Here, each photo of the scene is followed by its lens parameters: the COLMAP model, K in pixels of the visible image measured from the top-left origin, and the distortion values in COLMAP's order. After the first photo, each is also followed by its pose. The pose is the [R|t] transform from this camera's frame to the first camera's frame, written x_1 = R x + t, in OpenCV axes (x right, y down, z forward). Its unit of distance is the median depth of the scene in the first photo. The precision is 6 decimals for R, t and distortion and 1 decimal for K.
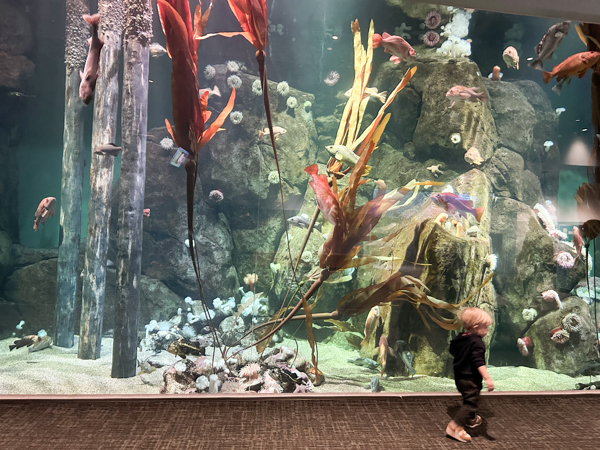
lens RADIAL K [[419.7, 0, 300.4], [0, 419.7, 224.9], [0, 0, 1]] dist [0.001216, -0.000202]
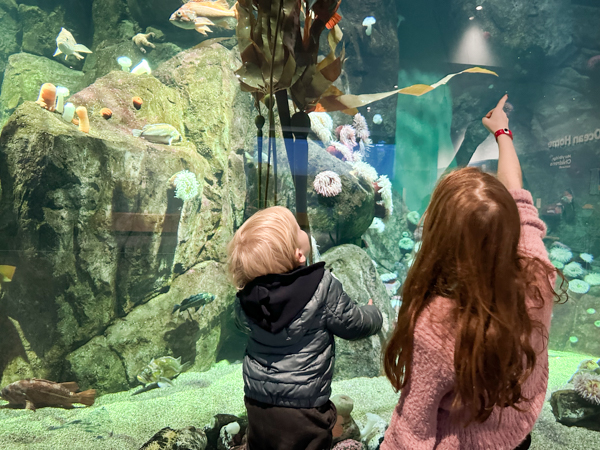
lens RADIAL K [[419.7, 0, 299.6], [0, 419.7, 225.2], [0, 0, 1]] dist [0.001216, -0.000202]
pose [[0.999135, -0.009092, 0.040580, 0.564992], [0.006695, 0.998245, 0.058840, 0.105613], [-0.041043, -0.058517, 0.997442, 0.414864]]
